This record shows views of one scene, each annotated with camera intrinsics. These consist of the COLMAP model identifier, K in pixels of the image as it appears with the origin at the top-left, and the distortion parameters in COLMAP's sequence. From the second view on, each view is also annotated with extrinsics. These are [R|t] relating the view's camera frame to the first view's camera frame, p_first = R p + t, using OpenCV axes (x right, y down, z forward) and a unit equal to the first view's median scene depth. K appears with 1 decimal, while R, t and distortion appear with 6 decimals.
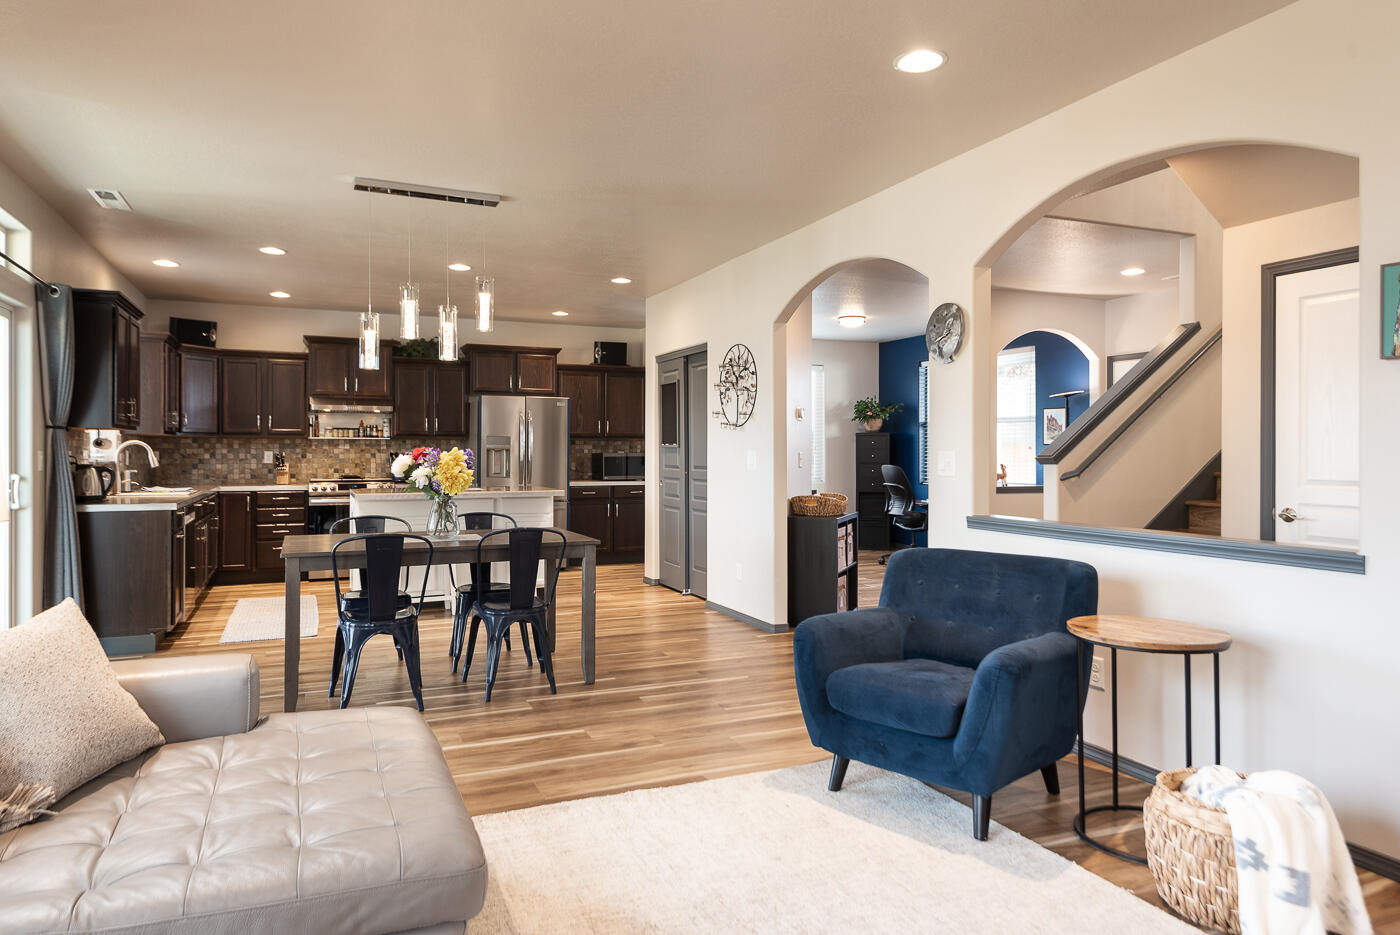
lens RADIAL K [[858.4, 0, 679.6], [0, 858.4, 449.4], [0, 0, 1]] dist [0.026850, -0.002315]
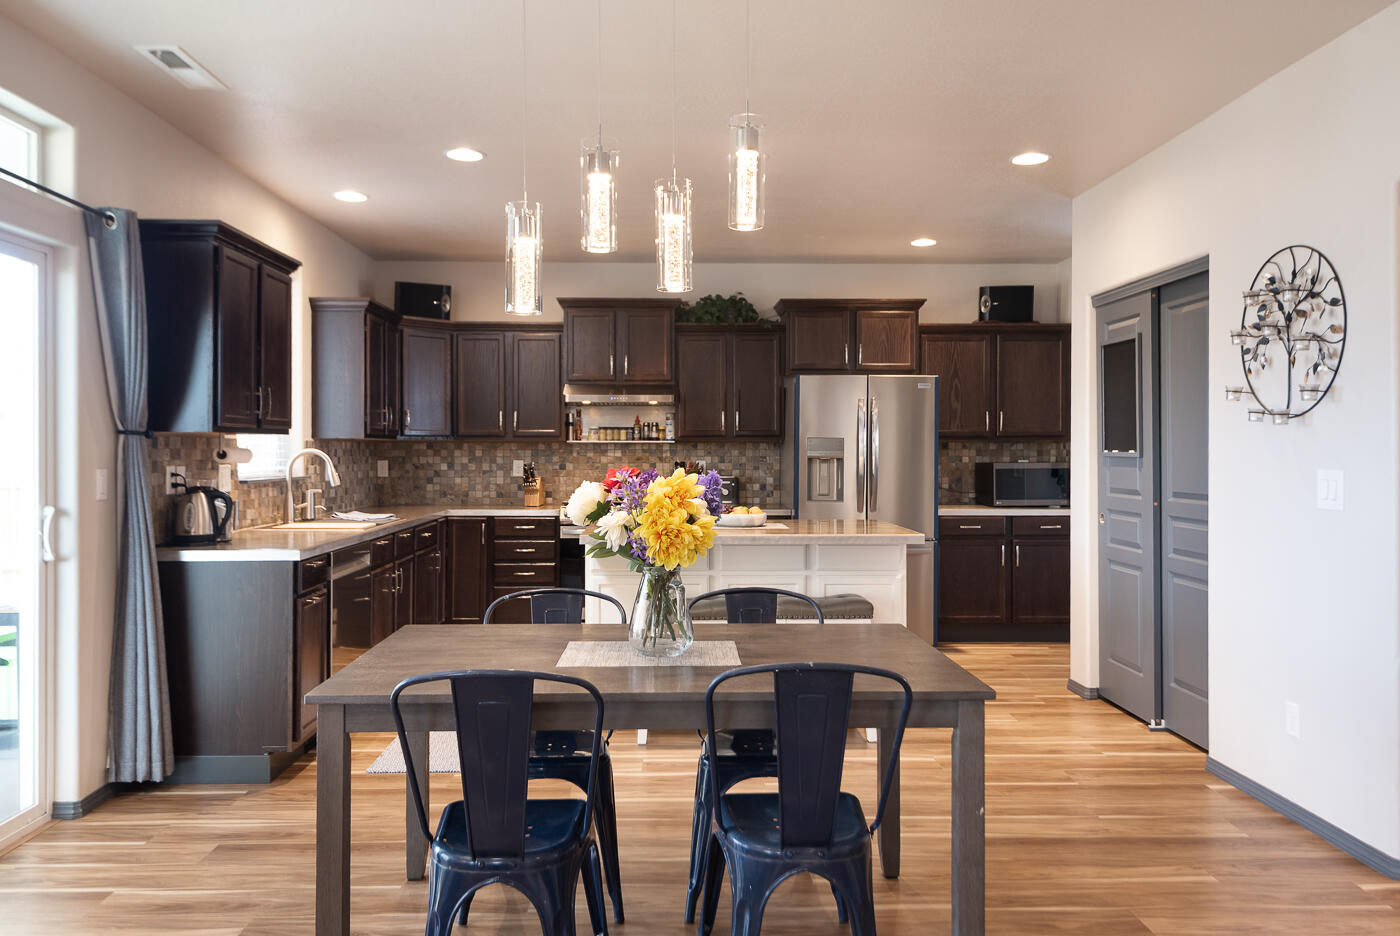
lens RADIAL K [[1021.7, 0, 692.3], [0, 1021.7, 448.9], [0, 0, 1]] dist [0.026627, -0.007442]
pose [[0.931678, -0.001606, -0.363282, -0.026500], [0.001581, 0.999999, -0.000367, -0.007166], [0.363282, -0.000233, 0.931679, 0.261754]]
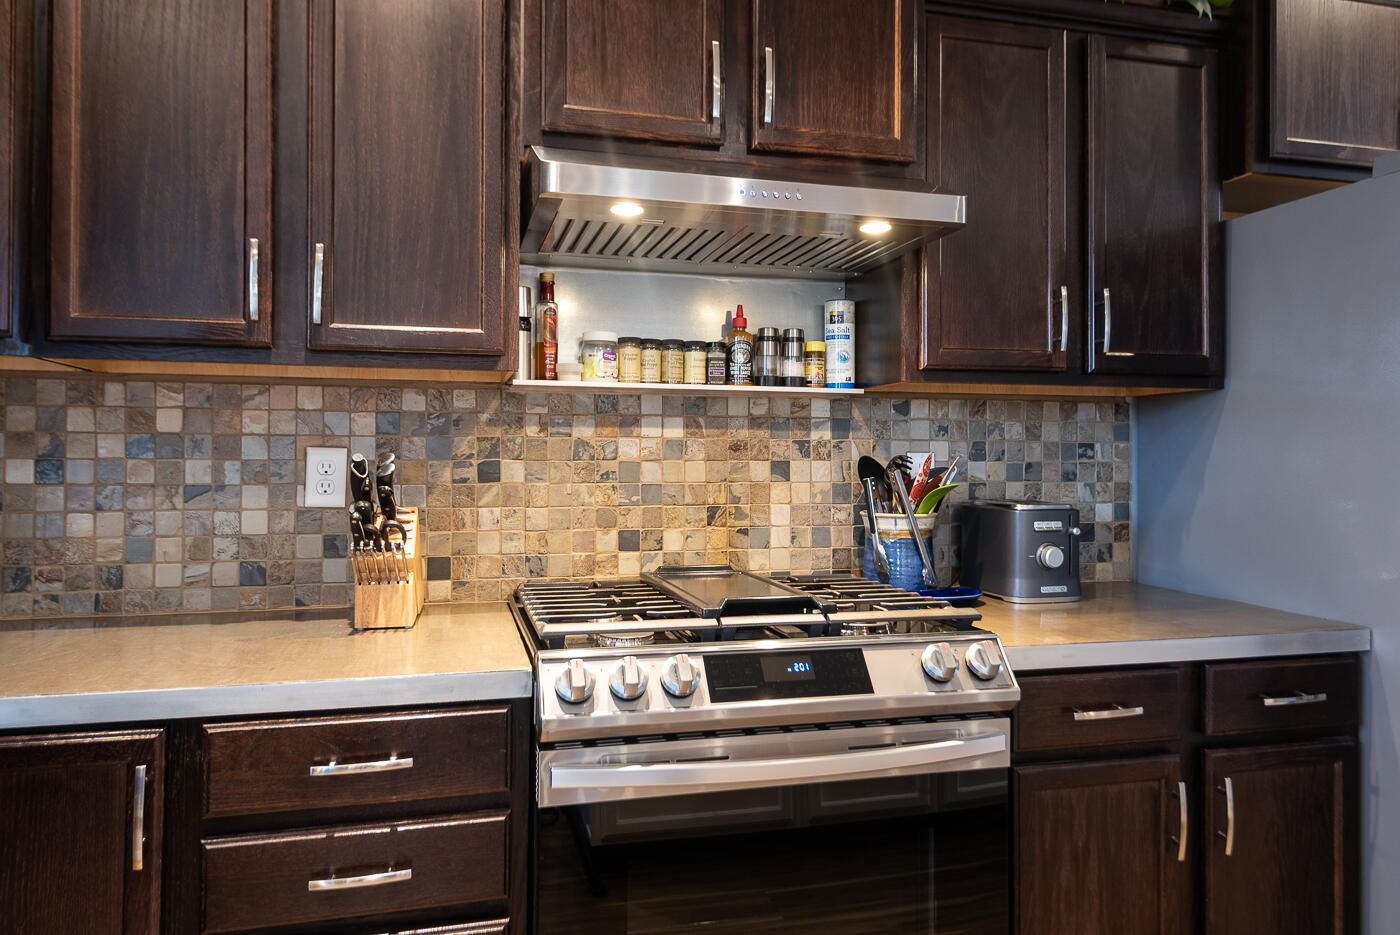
lens RADIAL K [[929.7, 0, 688.8], [0, 929.7, 442.0], [0, 0, 1]] dist [0.028548, -0.017005]
pose [[0.987621, 0.003125, -0.156828, -0.376601], [-0.004722, 0.999941, -0.009812, 0.002656], [0.156788, 0.010432, 0.987577, 0.839155]]
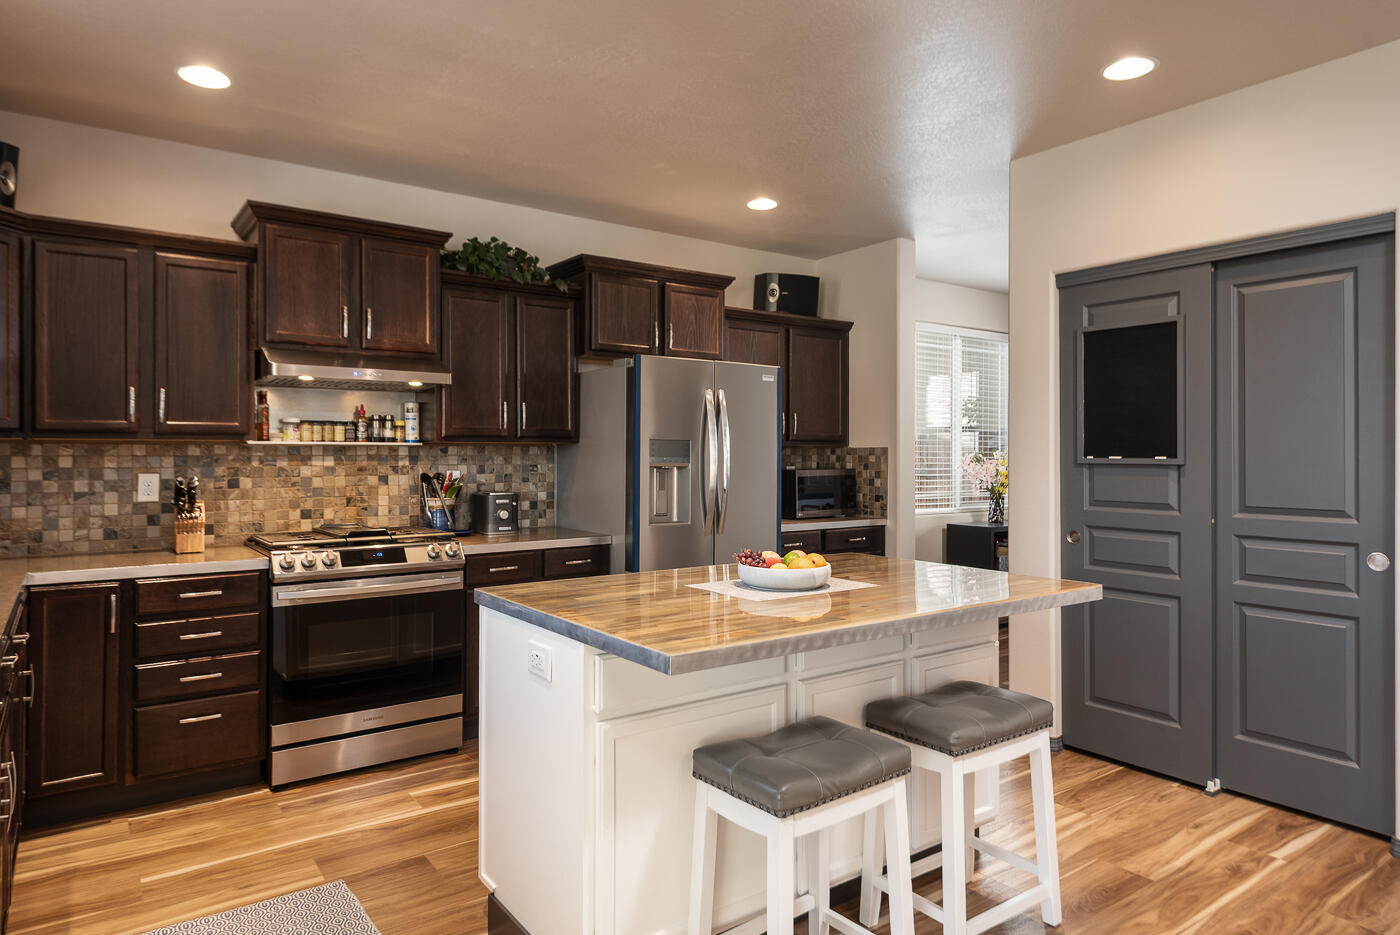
lens RADIAL K [[850.3, 0, 688.0], [0, 850.3, 452.9], [0, 0, 1]] dist [0.033228, -0.025293]
pose [[0.977745, -0.001200, 0.209792, -0.319841], [0.001383, 0.999999, -0.000723, -0.007873], [-0.209790, 0.000997, 0.977746, 0.555917]]
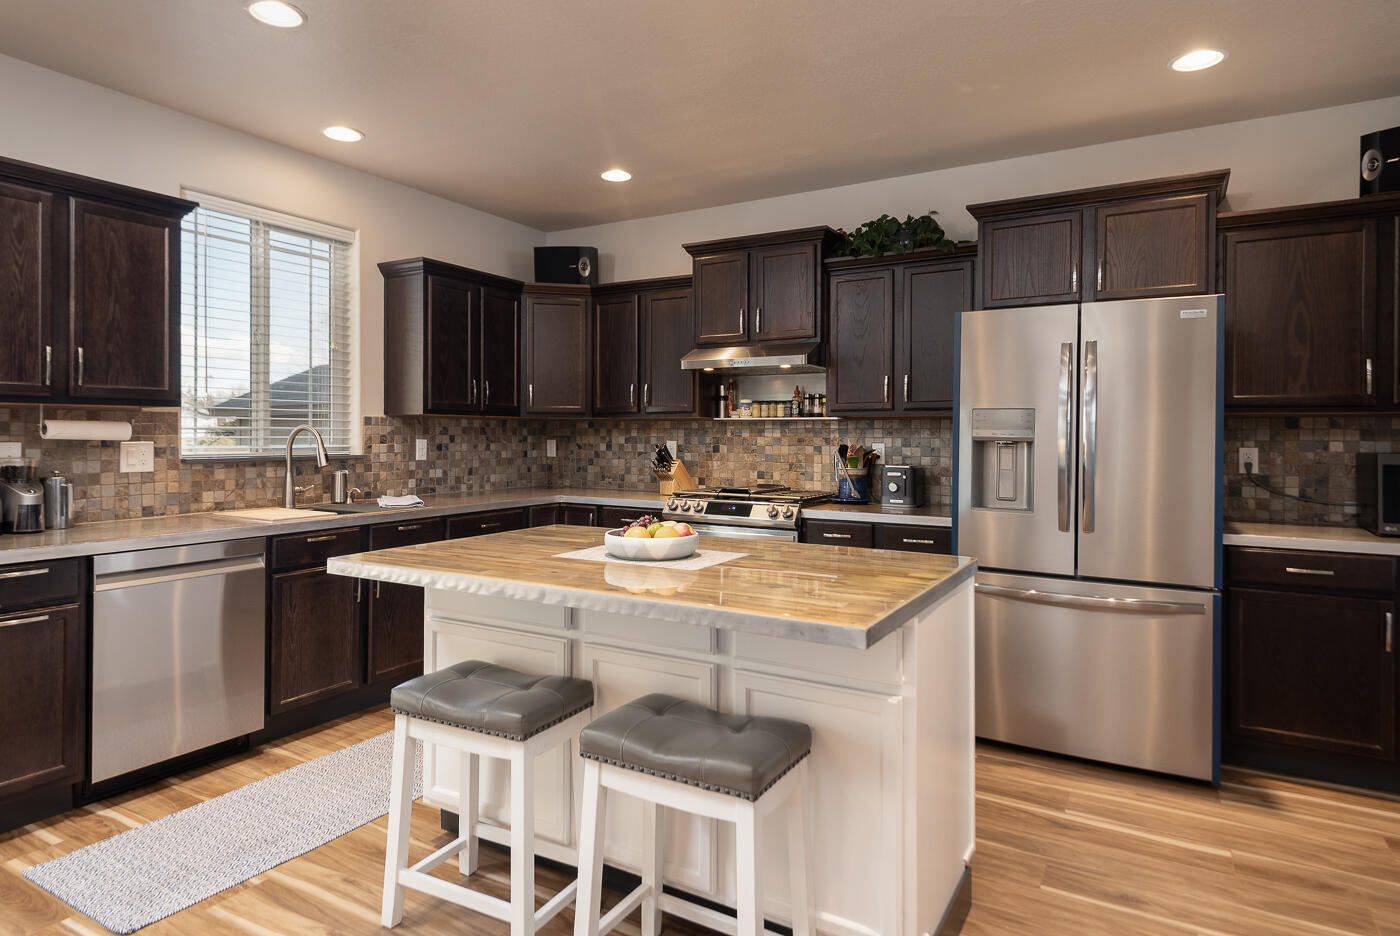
lens RADIAL K [[797.6, 0, 675.9], [0, 797.6, 436.3], [0, 0, 1]] dist [0.005684, -0.005153]
pose [[0.581340, 0.004654, -0.813647, 0.005288], [-0.002353, 0.999989, 0.004039, -0.003662], [0.813657, -0.000433, 0.581345, 0.695519]]
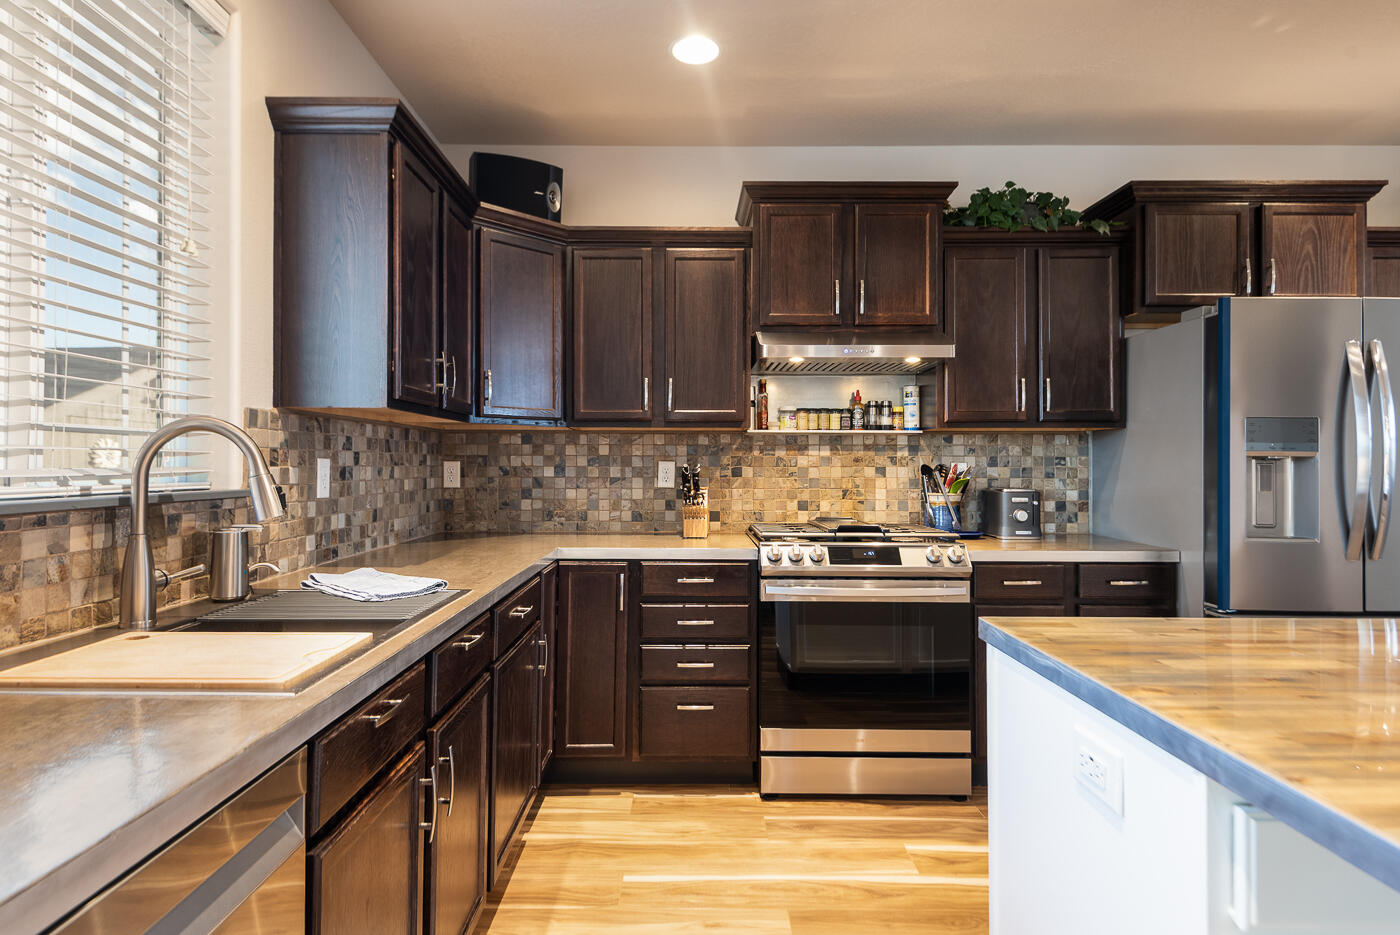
lens RADIAL K [[760.9, 0, 689.3], [0, 760.9, 452.7], [0, 0, 1]] dist [0.033325, -0.014764]
pose [[0.917584, -0.004073, -0.397522, -0.321047], [-0.000739, 0.999928, -0.011952, 0.002433], [0.397542, 0.011260, 0.917515, 0.669215]]
